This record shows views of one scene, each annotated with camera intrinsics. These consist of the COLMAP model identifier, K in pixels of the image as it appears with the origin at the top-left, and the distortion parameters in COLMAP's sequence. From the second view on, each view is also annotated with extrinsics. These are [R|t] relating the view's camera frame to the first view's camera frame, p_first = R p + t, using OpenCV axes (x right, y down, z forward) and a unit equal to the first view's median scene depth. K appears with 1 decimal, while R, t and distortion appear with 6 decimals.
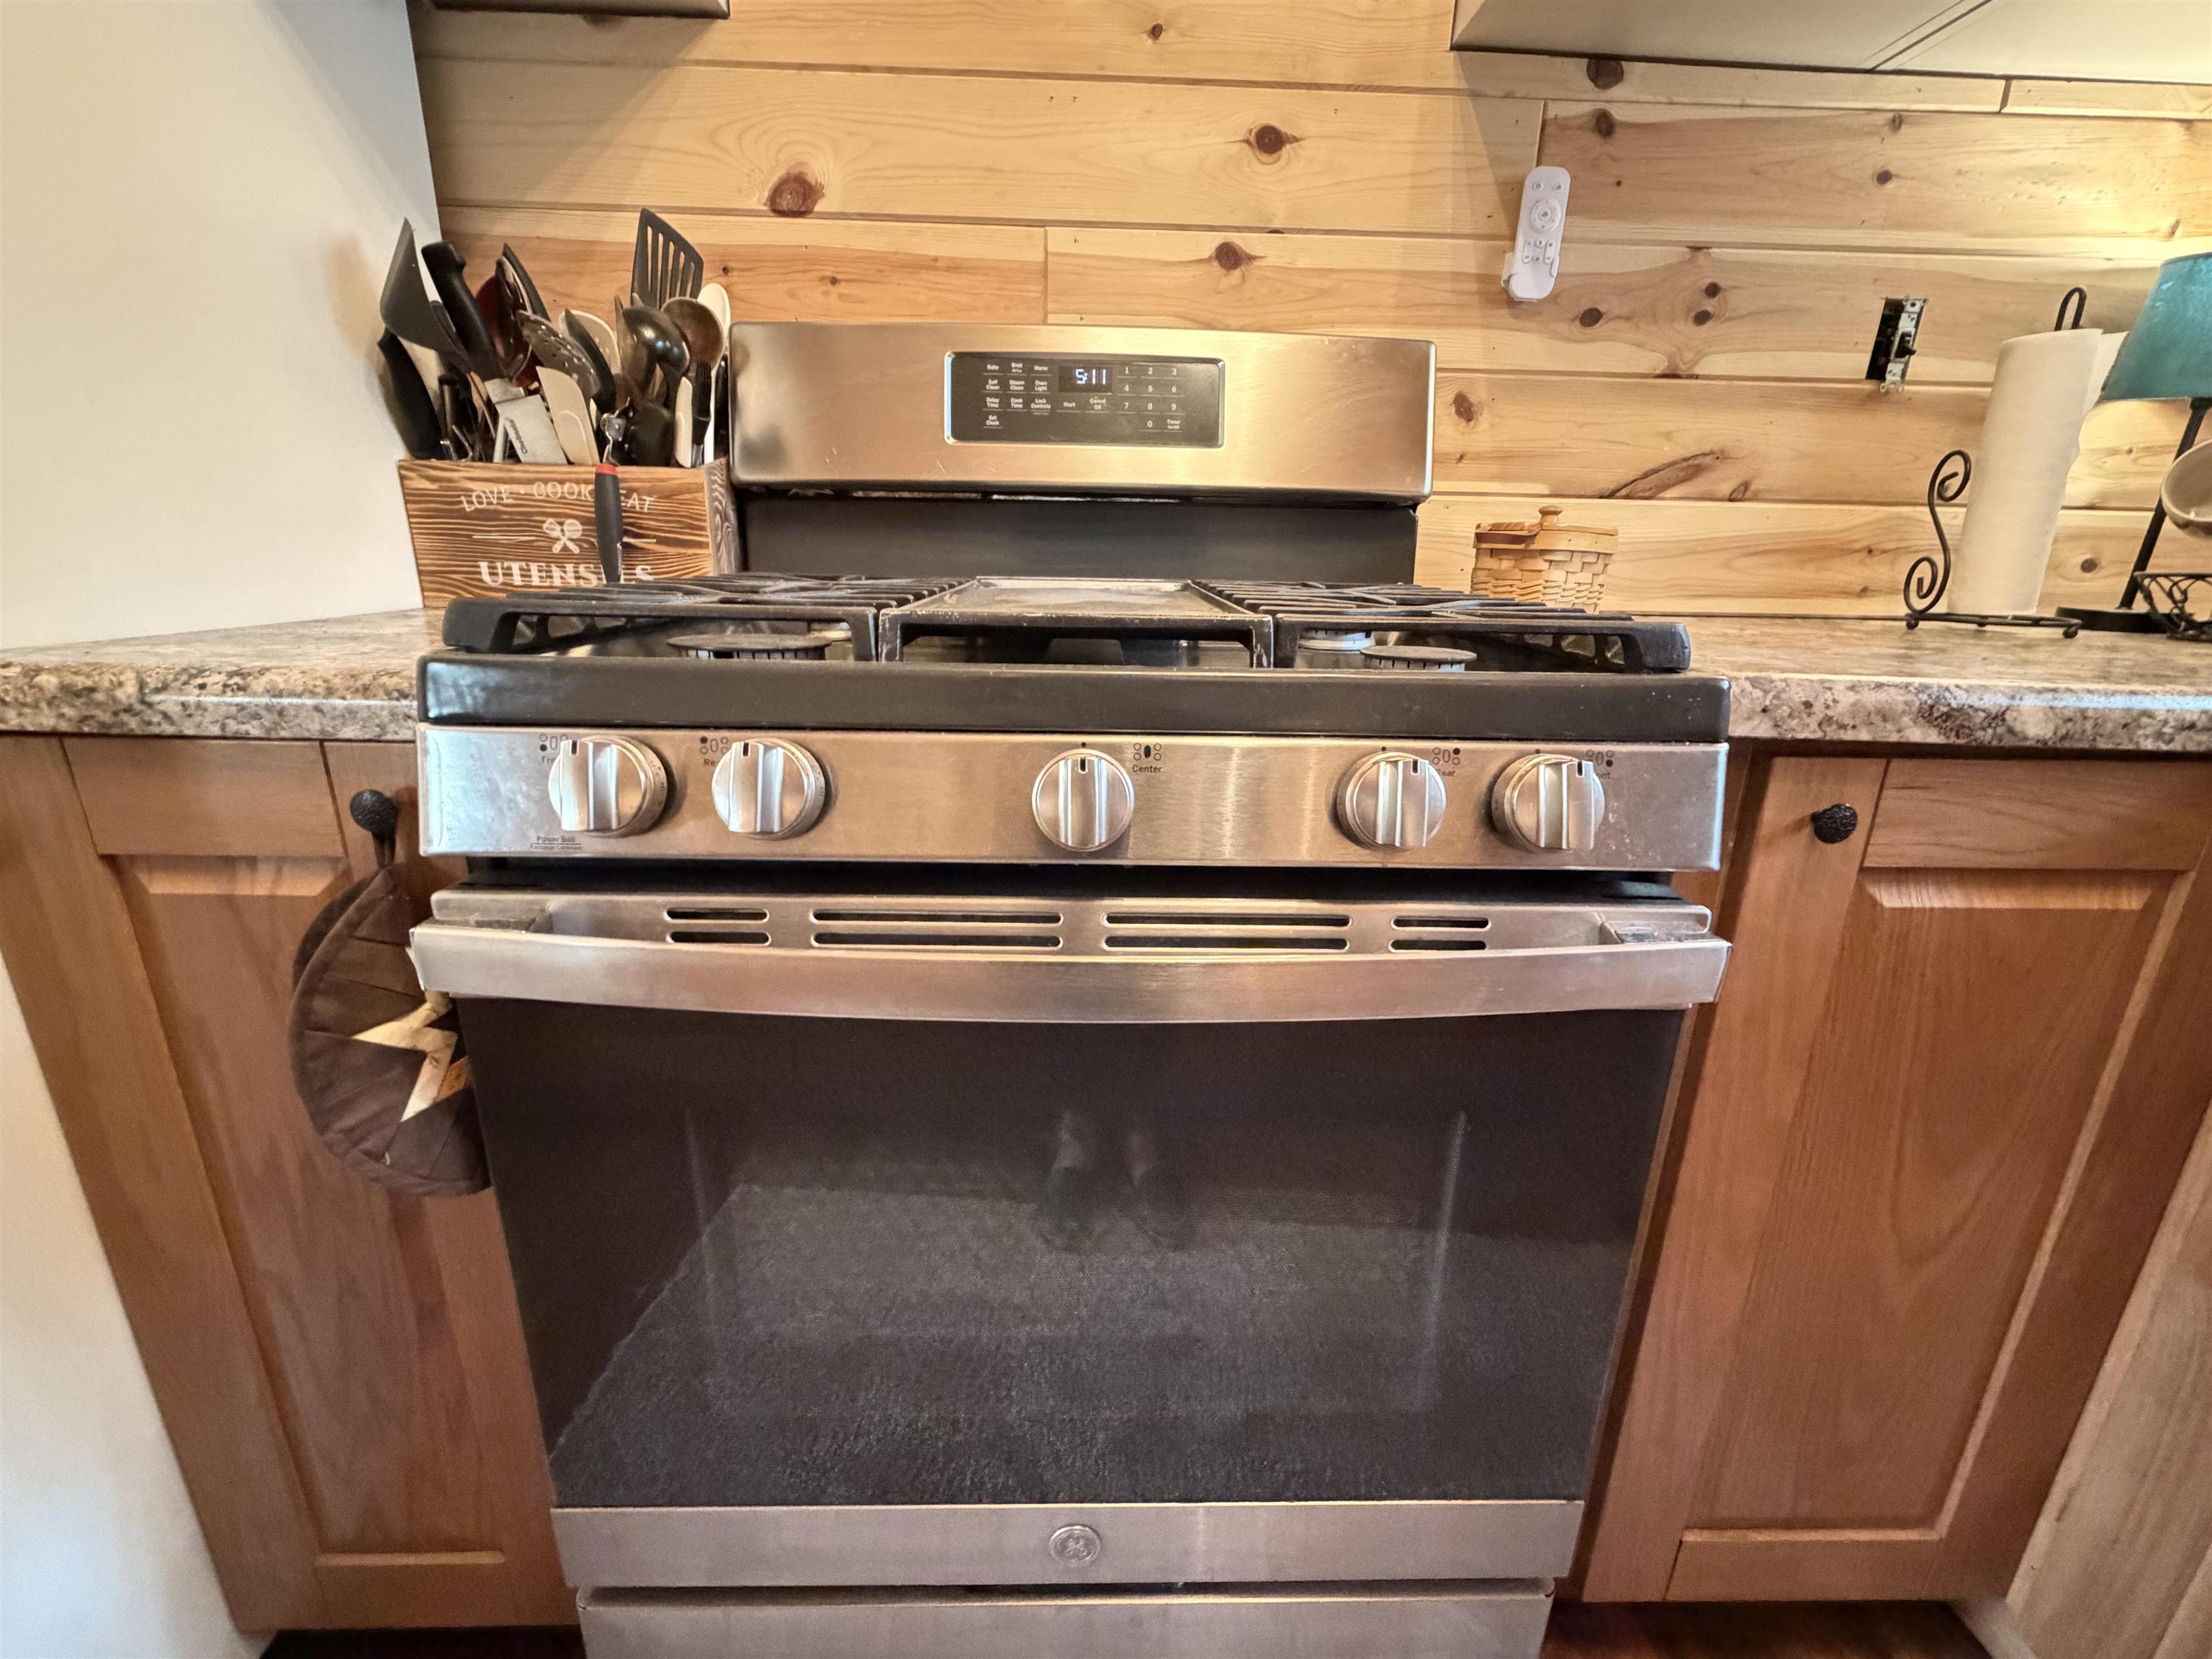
lens RADIAL K [[938.4, 0, 1104.7], [0, 938.4, 826.2], [0, 0, 1]] dist [-0.000640, 0.000404]
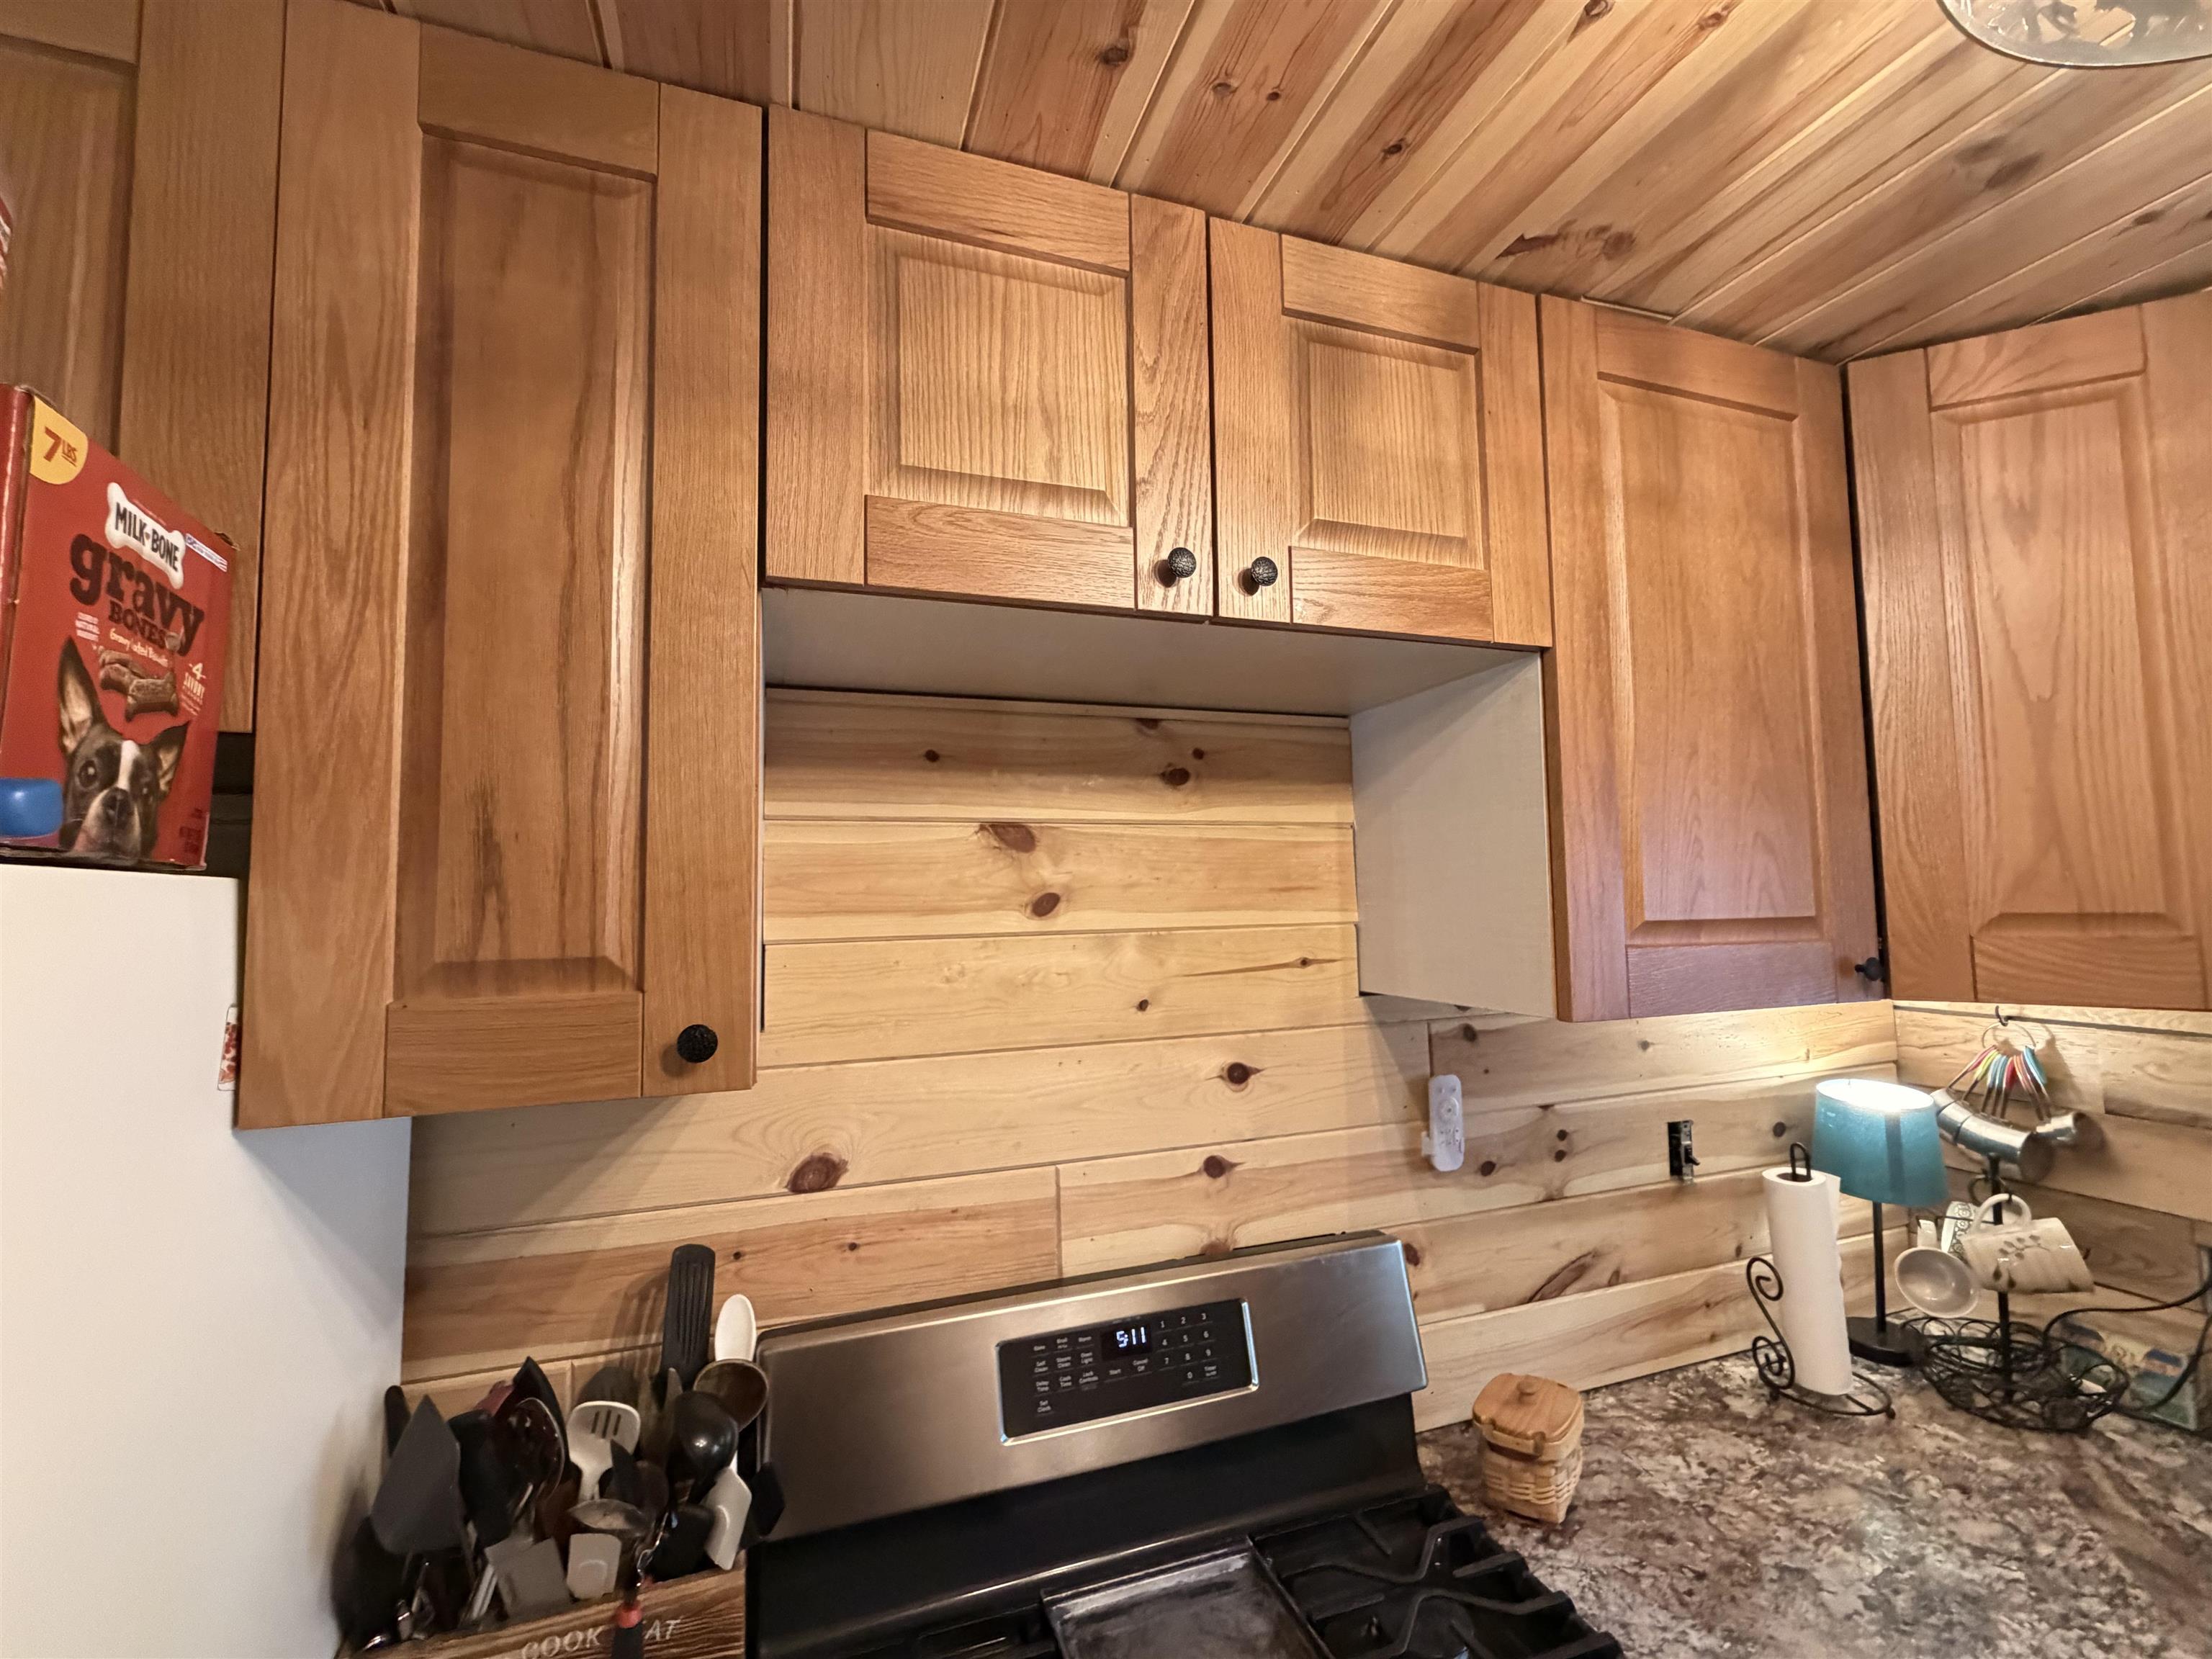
lens RADIAL K [[938.4, 0, 1104.1], [0, 938.4, 828.1], [0, 0, 1]] dist [-0.000640, 0.000404]
pose [[0.951924, -0.024016, 0.305392, -0.333476], [0.134353, 0.928657, -0.345754, -0.623614], [-0.275300, 0.370162, 0.887237, -0.115160]]
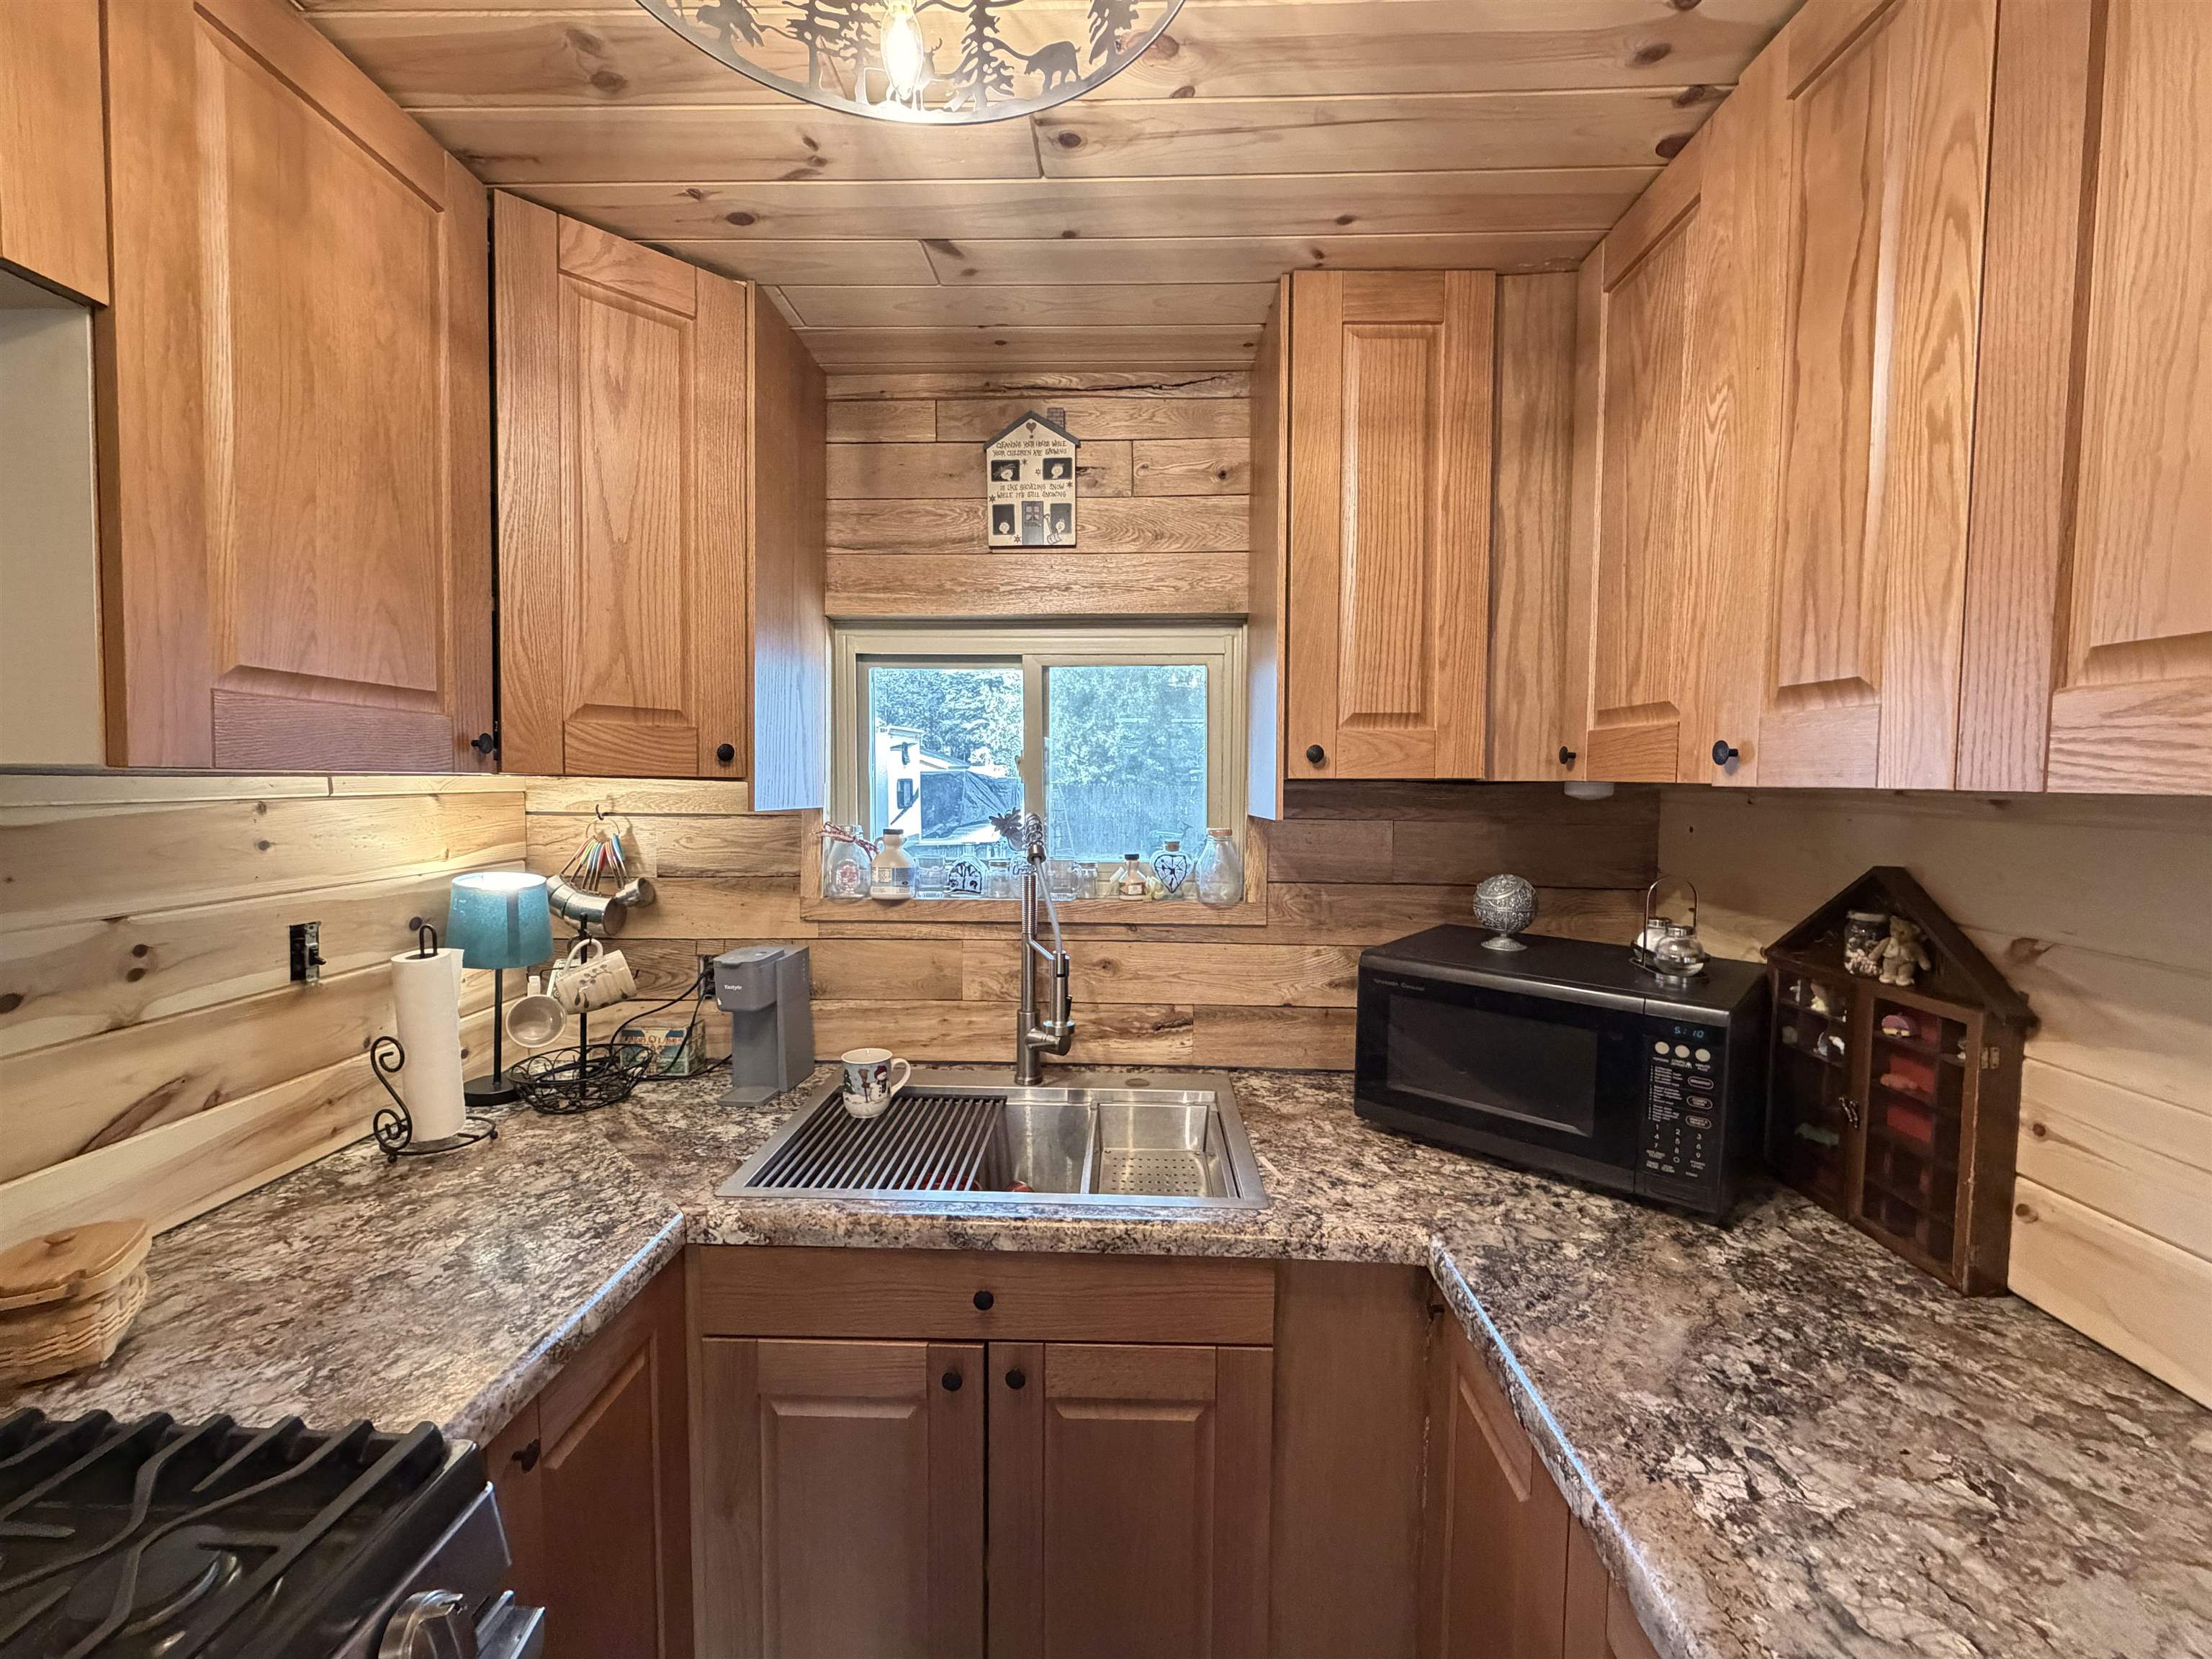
lens RADIAL K [[938.4, 0, 1105.0], [0, 938.4, 829.5], [0, 0, 1]] dist [-0.000640, 0.000404]
pose [[0.054346, -0.079949, 0.995316, -0.359452], [0.288426, 0.955557, 0.061007, -0.467768], [-0.955959, 0.283760, 0.074990, -0.178110]]
